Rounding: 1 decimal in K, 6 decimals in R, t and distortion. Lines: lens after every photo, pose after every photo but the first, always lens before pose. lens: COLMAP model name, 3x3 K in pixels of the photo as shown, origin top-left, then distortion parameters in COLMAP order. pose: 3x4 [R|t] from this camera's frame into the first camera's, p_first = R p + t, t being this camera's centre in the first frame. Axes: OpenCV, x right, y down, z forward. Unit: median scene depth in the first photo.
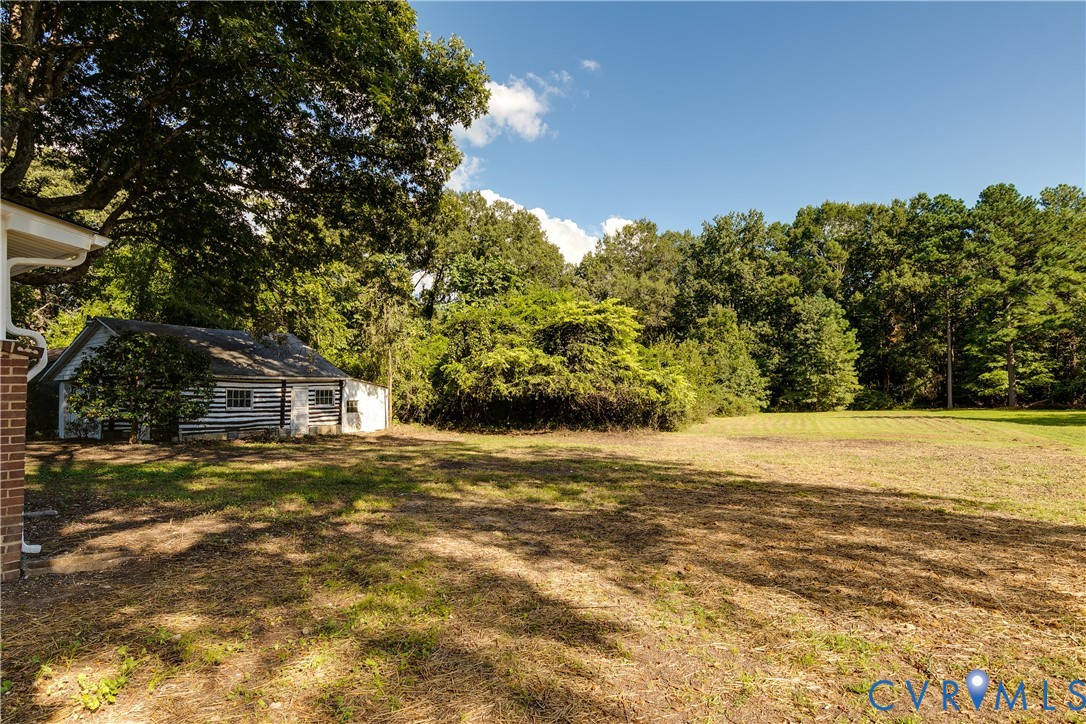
lens RADIAL K [[602.2, 0, 545.0], [0, 602.2, 359.8], [0, 0, 1]] dist [0.016206, -0.001050]
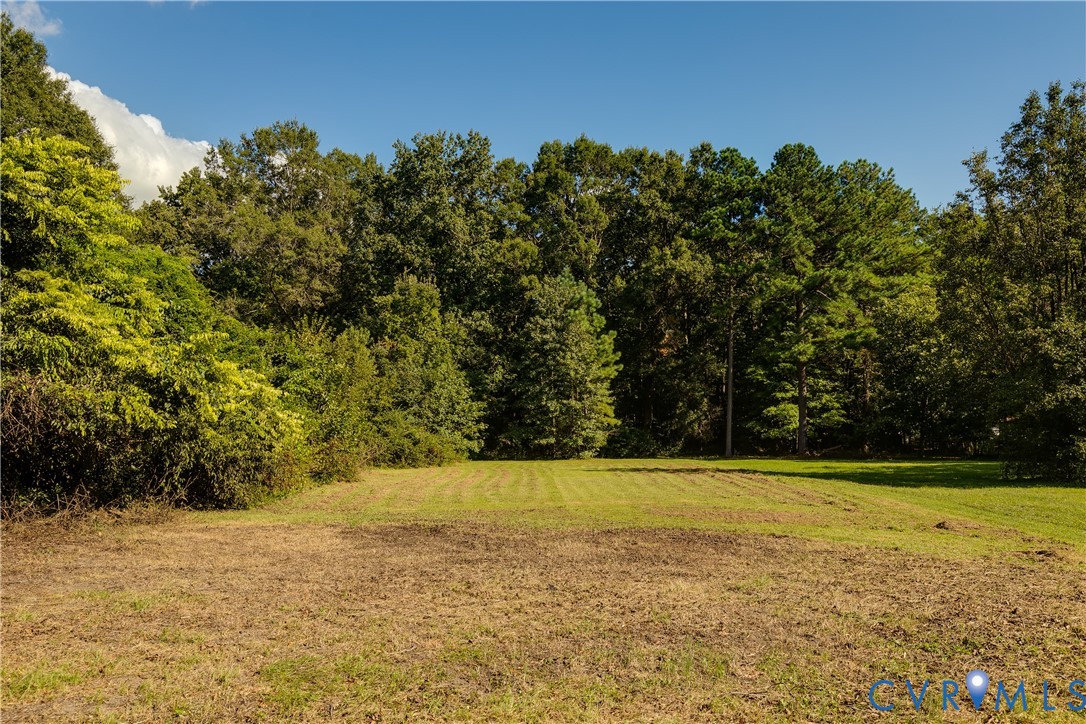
lens RADIAL K [[806.5, 0, 549.3], [0, 806.5, 358.1], [0, 0, 1]] dist [0.029553, -0.005741]
pose [[0.913146, 0.060016, 0.403190, 0.102932], [-0.045883, 0.997949, -0.044630, 0.019095], [-0.405041, 0.022254, 0.914027, 0.237502]]
